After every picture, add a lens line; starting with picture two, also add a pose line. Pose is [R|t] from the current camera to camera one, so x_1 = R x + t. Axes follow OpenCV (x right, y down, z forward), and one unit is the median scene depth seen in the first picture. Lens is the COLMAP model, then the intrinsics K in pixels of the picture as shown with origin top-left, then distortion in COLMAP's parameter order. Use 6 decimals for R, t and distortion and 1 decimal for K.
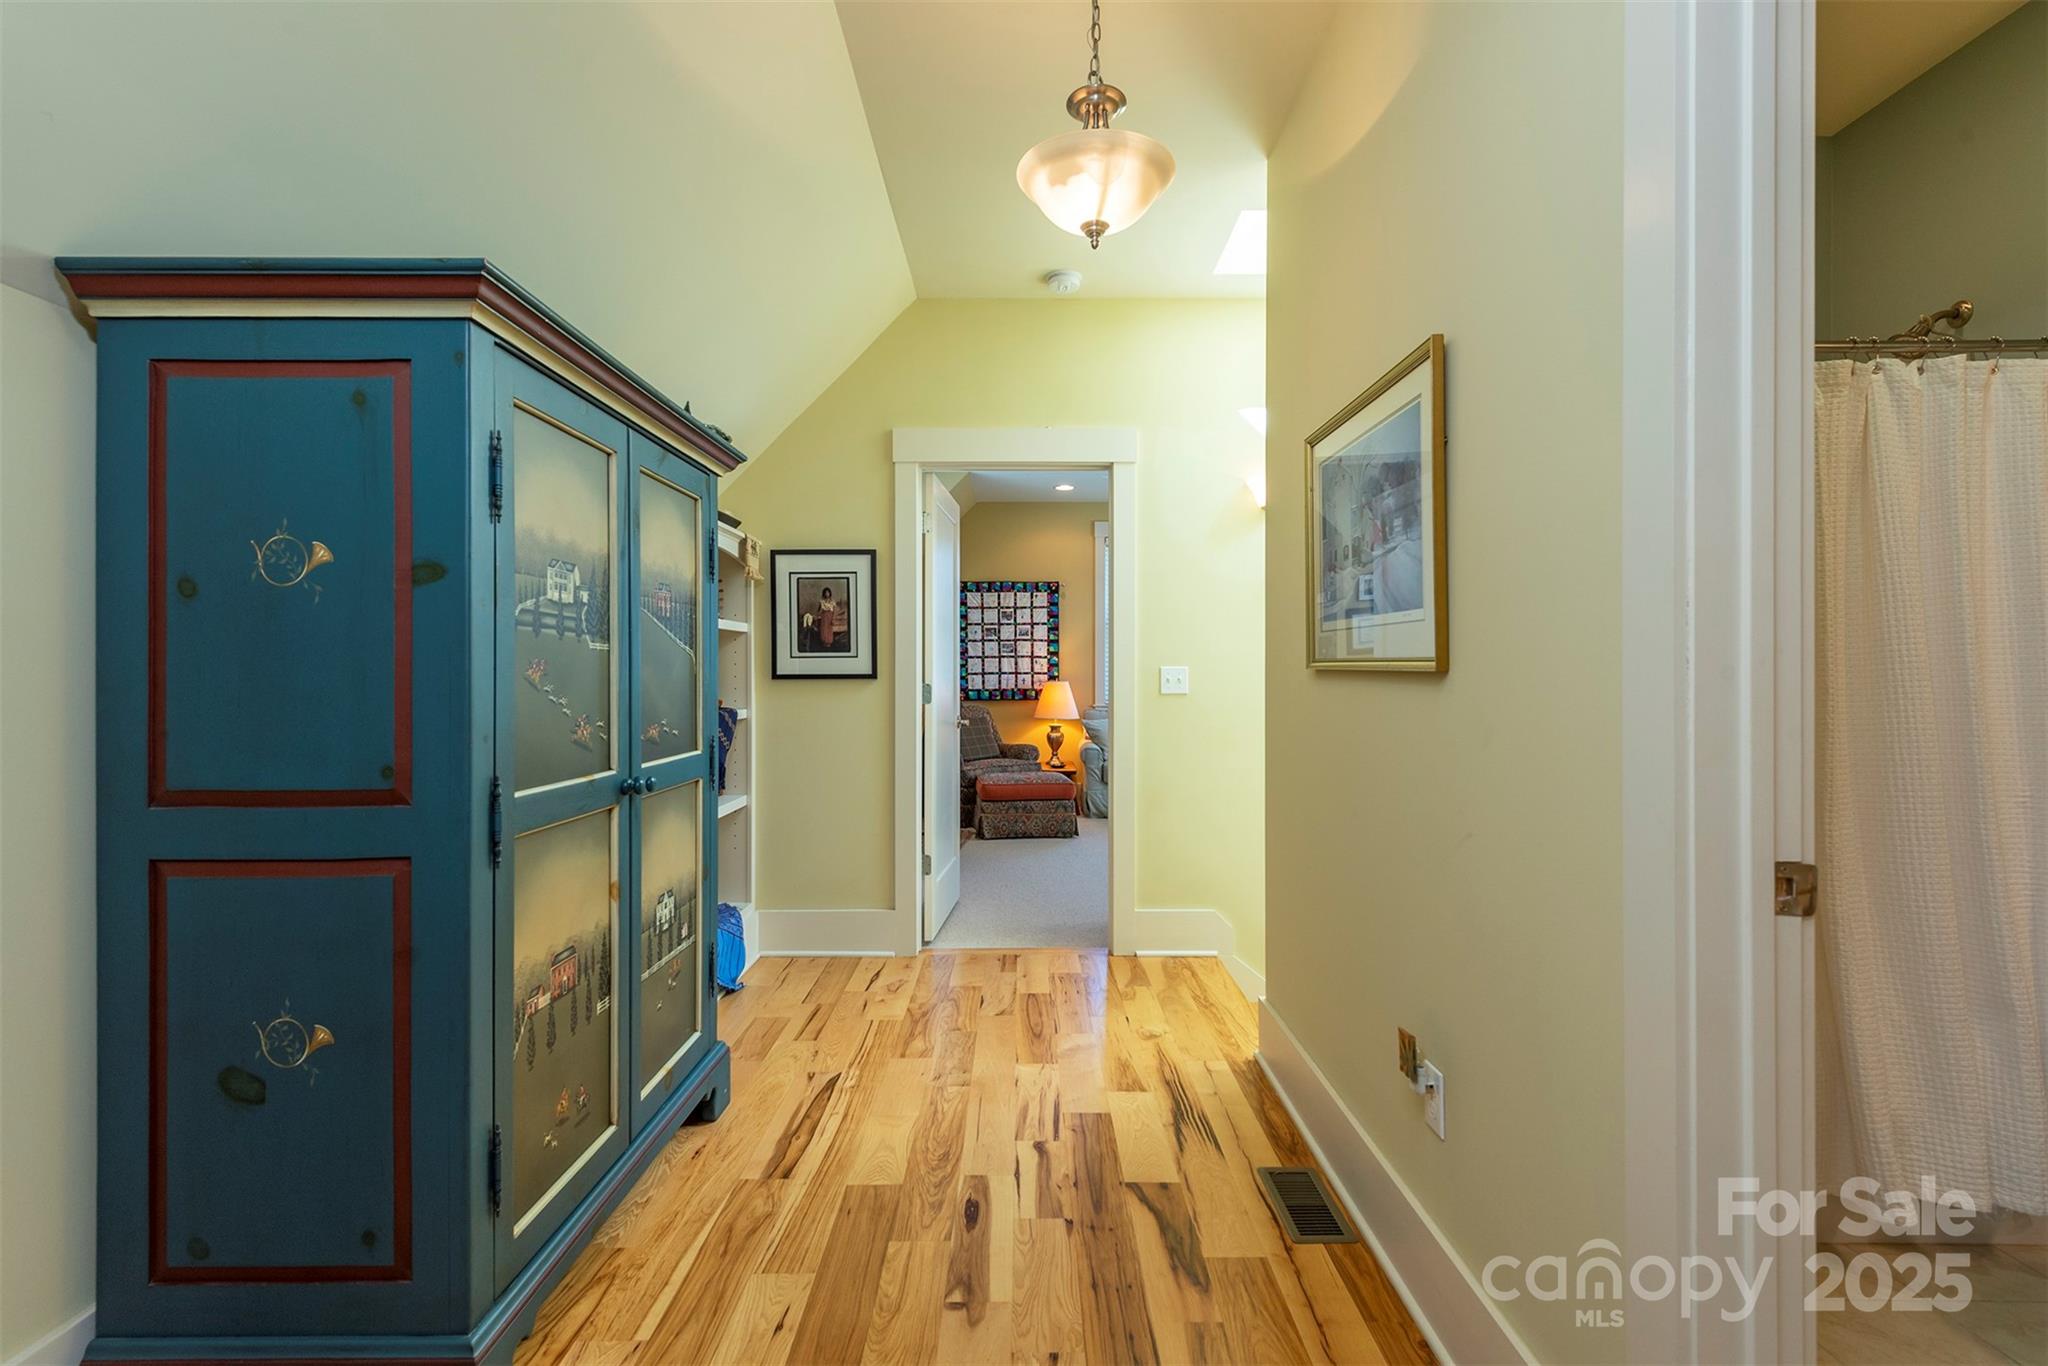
lens RADIAL K [[889.1, 0, 1028.2], [0, 889.1, 681.4], [0, 0, 1]] dist [0.003985, 0.001235]
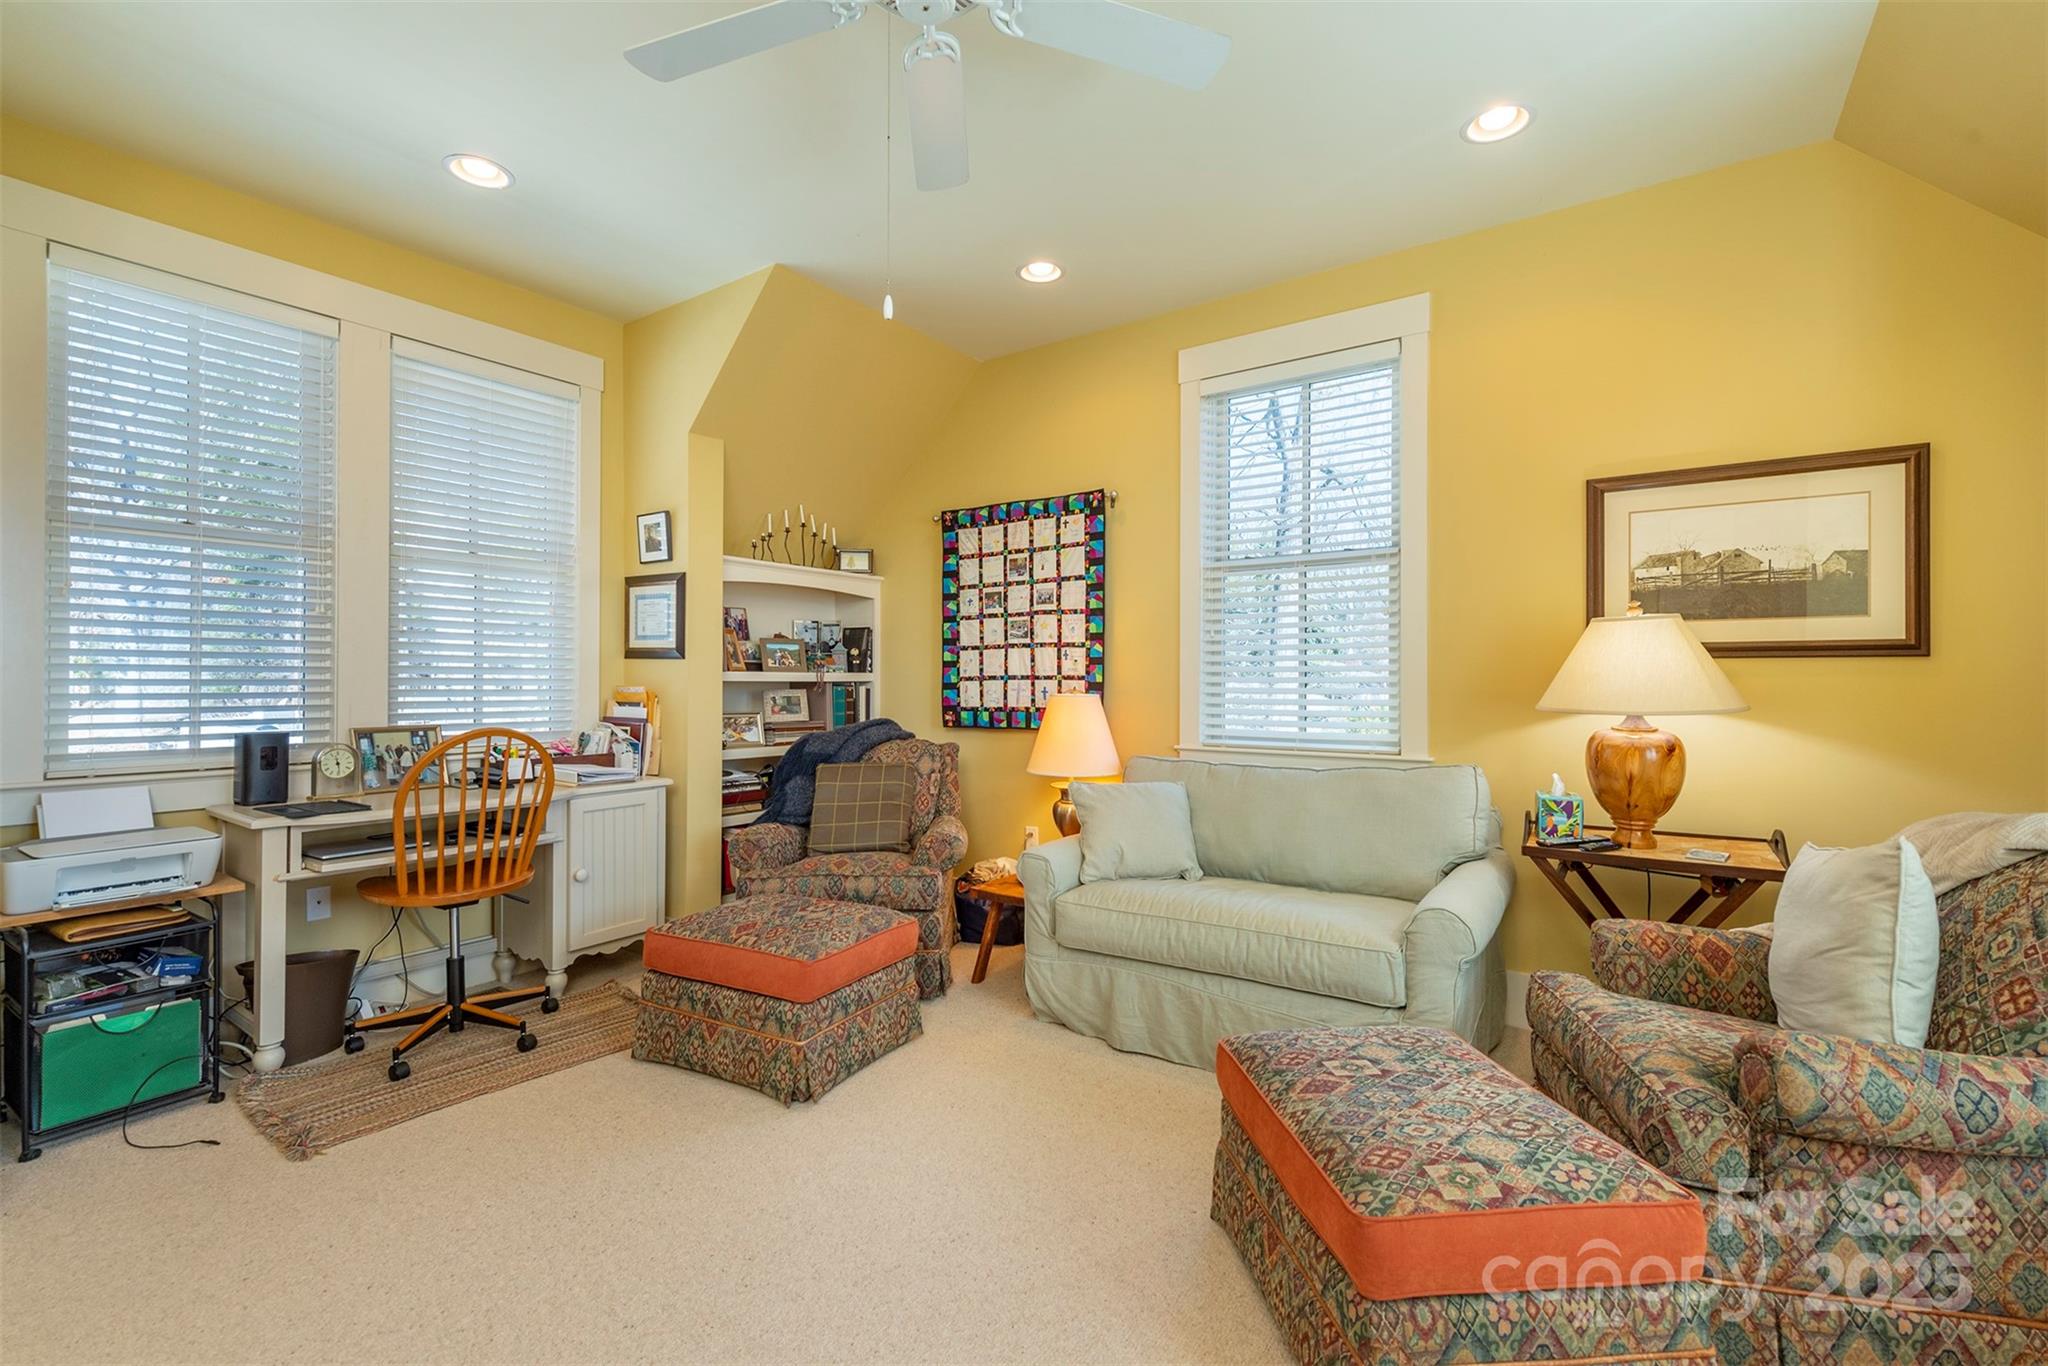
lens RADIAL K [[889.1, 0, 1017.4], [0, 889.1, 674.0], [0, 0, 1]] dist [0.003985, 0.001235]
pose [[0.814382, -0.004353, -0.580313, 0.277877], [-0.000914, 0.999961, -0.008785, -0.006648], [0.580328, 0.007684, 0.814346, 0.576075]]
